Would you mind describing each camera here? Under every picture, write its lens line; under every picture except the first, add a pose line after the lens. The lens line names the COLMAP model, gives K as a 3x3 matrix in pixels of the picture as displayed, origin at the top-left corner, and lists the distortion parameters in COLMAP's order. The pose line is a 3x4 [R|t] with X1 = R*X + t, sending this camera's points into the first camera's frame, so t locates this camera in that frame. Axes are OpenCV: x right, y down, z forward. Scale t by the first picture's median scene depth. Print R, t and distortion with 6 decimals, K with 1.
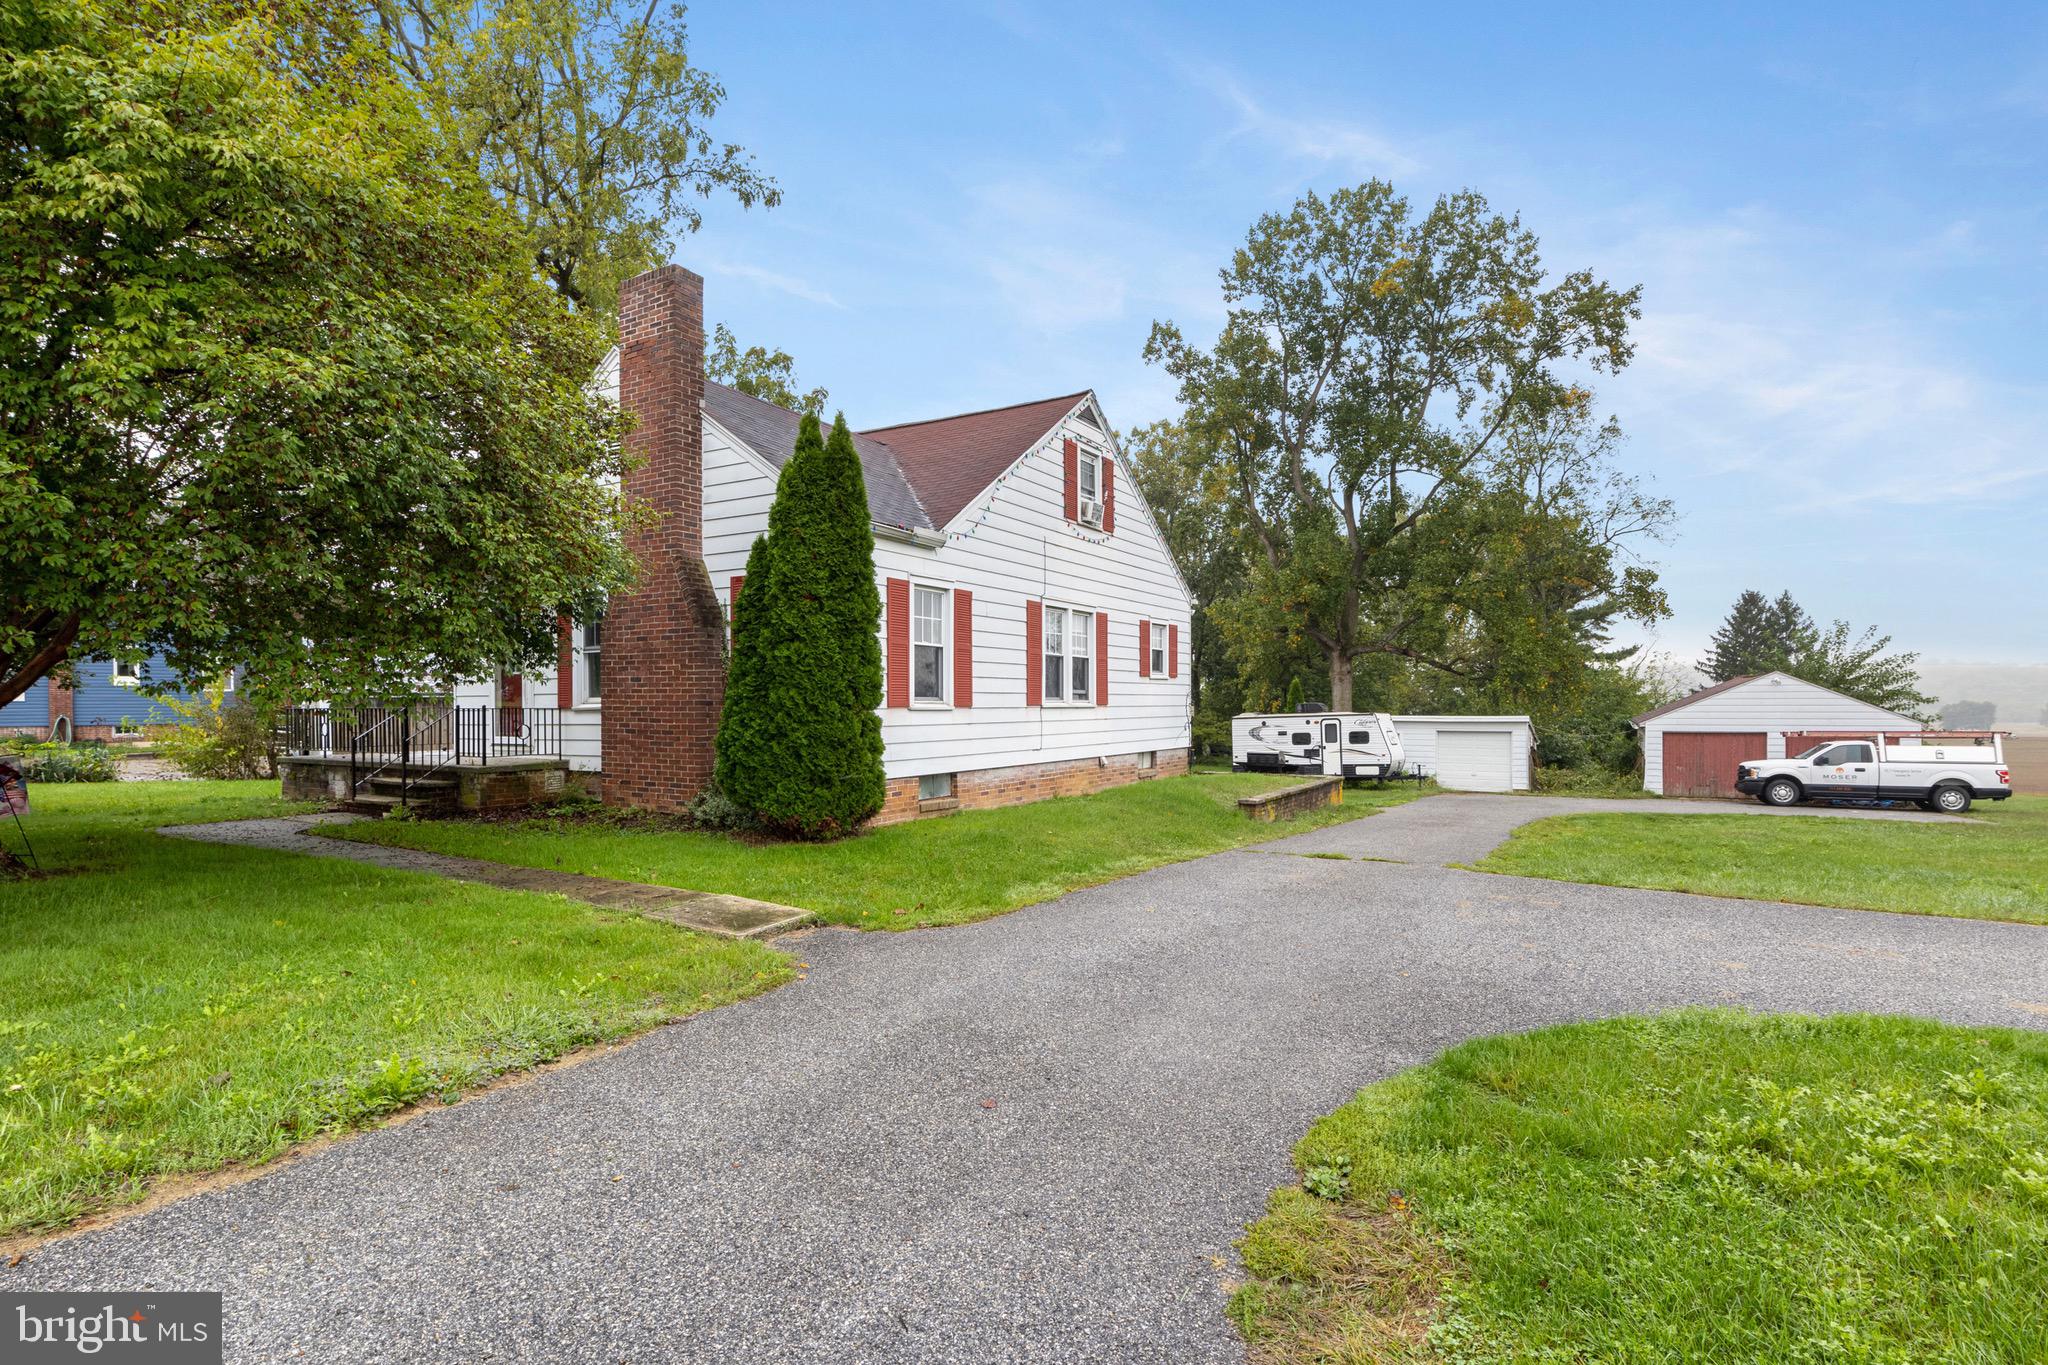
lens RADIAL K [[1020.8, 0, 1020.0], [0, 1020.8, 705.2], [0, 0, 1]] dist [-0.004642, -0.000556]
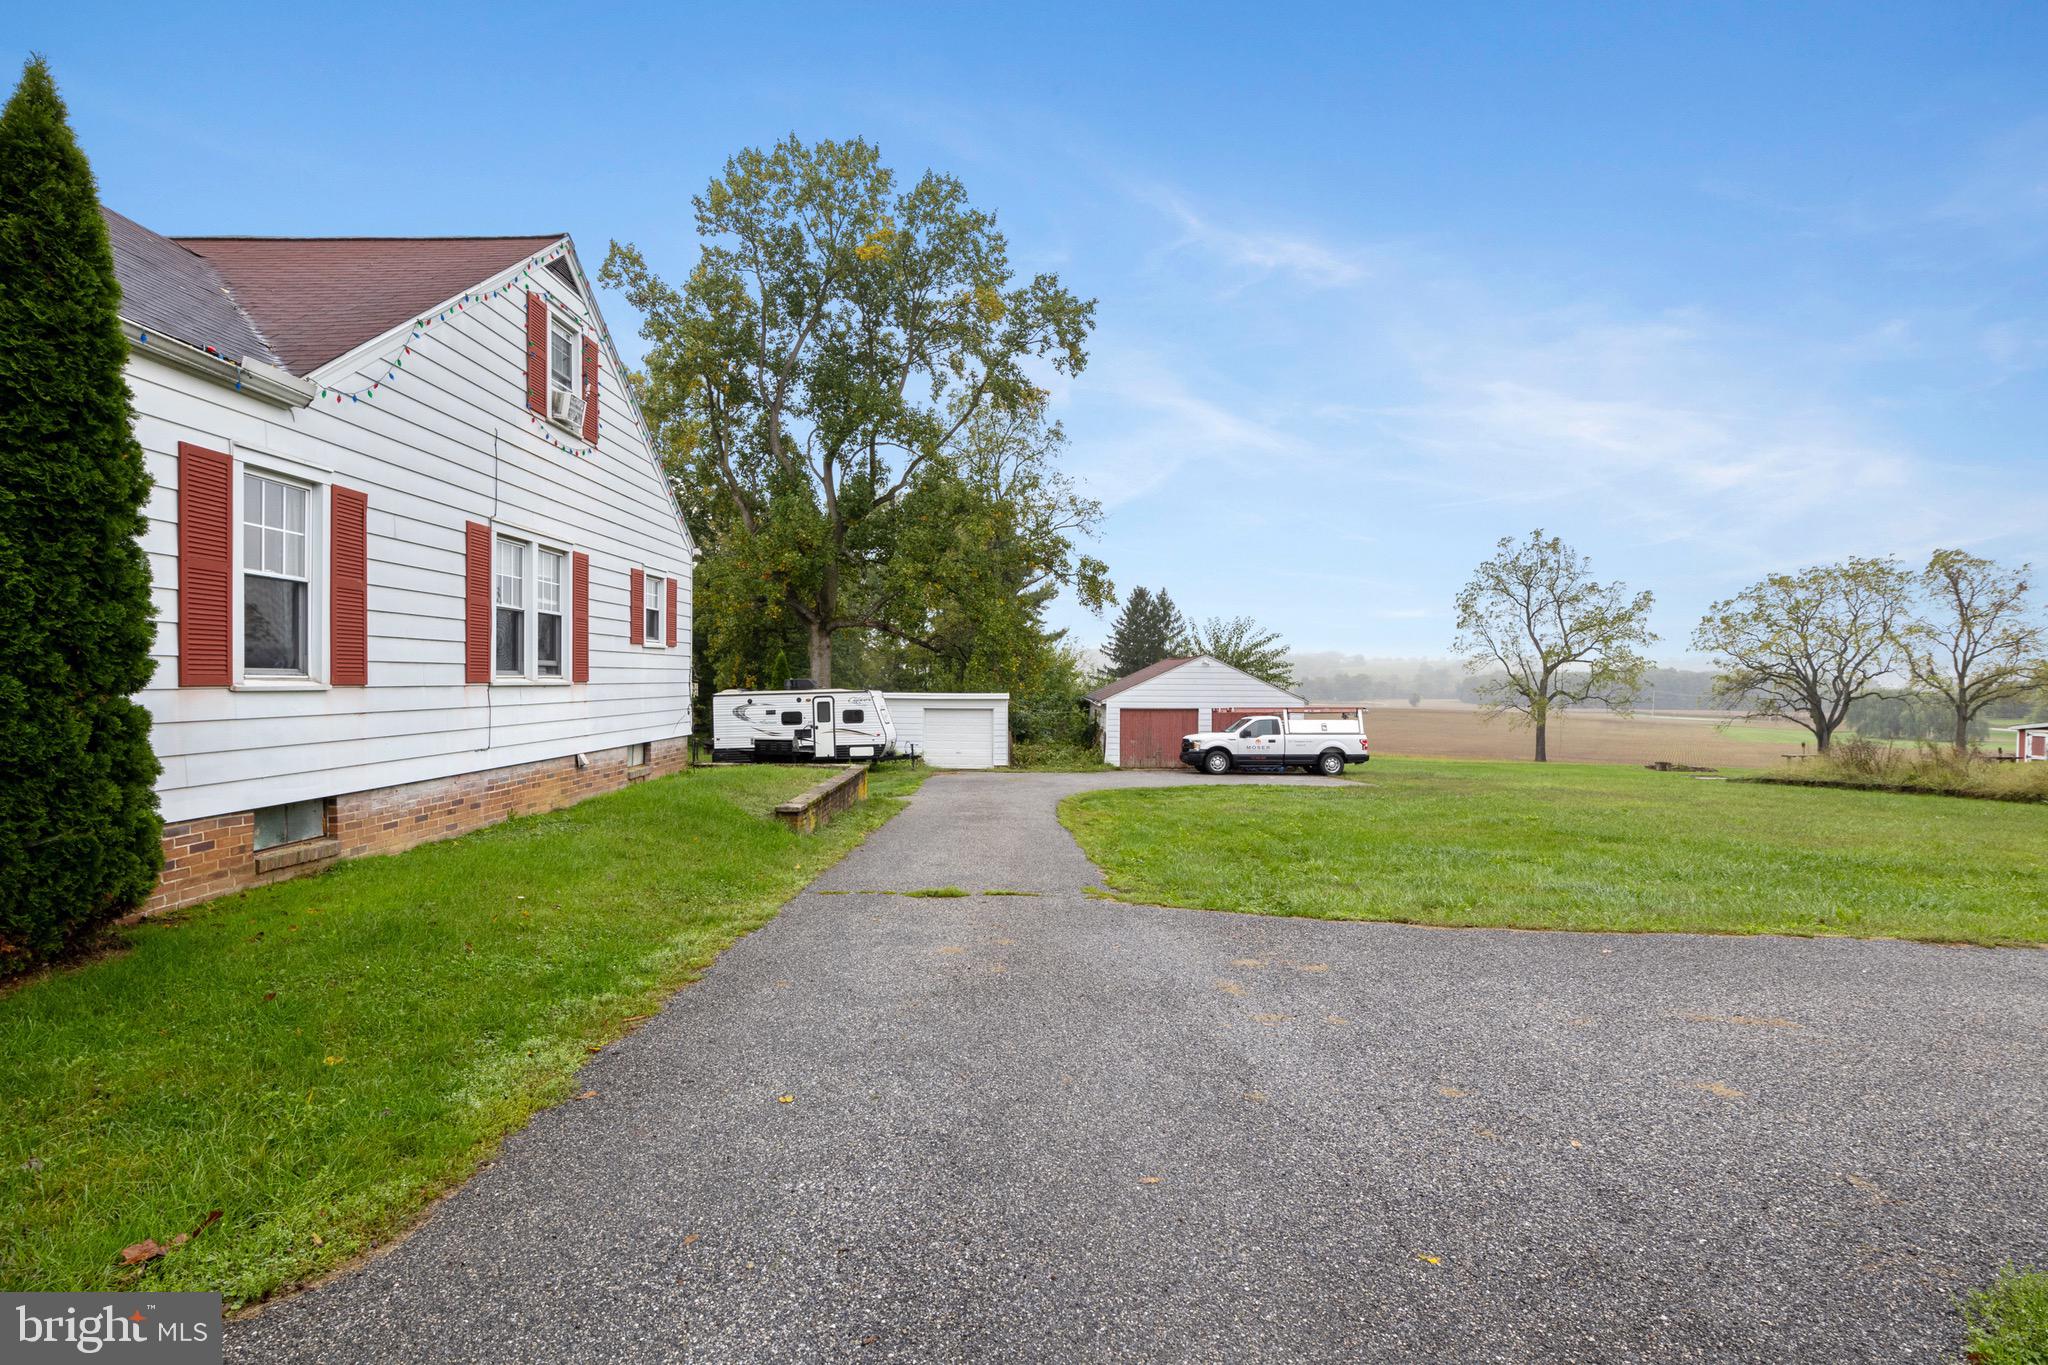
lens RADIAL K [[1012.3, 0, 1023.7], [0, 1012.3, 692.0], [0, 0, 1]] dist [-0.012860, 0.001243]
pose [[0.861247, 0.002243, 0.508181, -0.006322], [-0.008594, 0.999912, 0.010152, -0.001654], [-0.508113, -0.013111, 0.861191, 0.124629]]
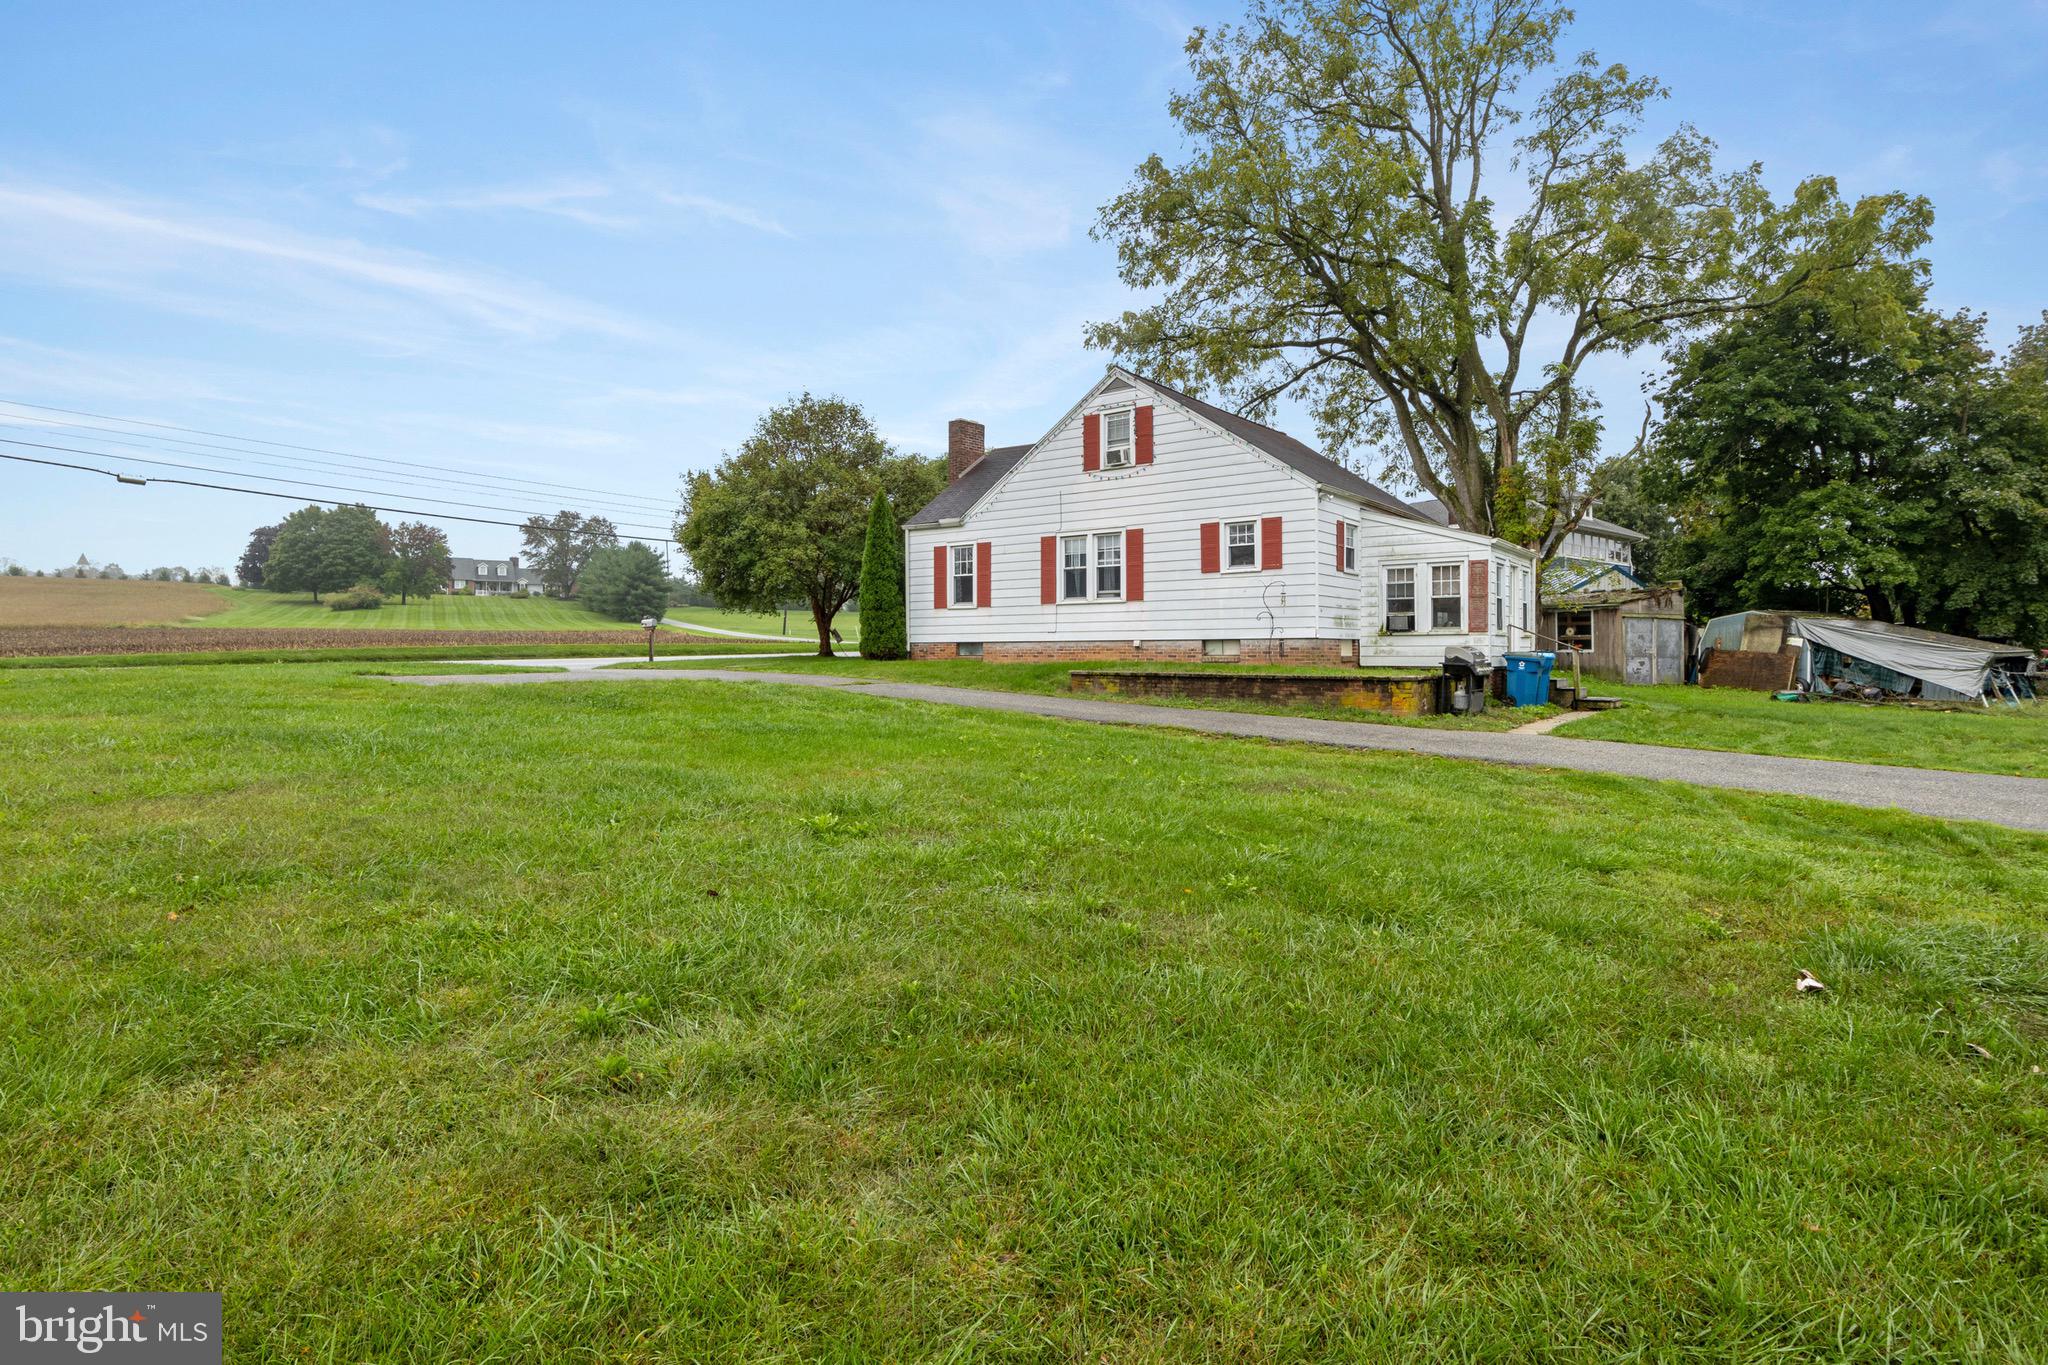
lens RADIAL K [[1040.6, 0, 1011.5], [0, 1040.6, 661.0], [0, 0, 1]] dist [-0.017663, 0.000158]
pose [[-0.116000, 0.009021, -0.993208, 0.754777], [0.000383, 0.999959, 0.009038, 0.034554], [0.993249, 0.000668, -0.115999, 0.535161]]
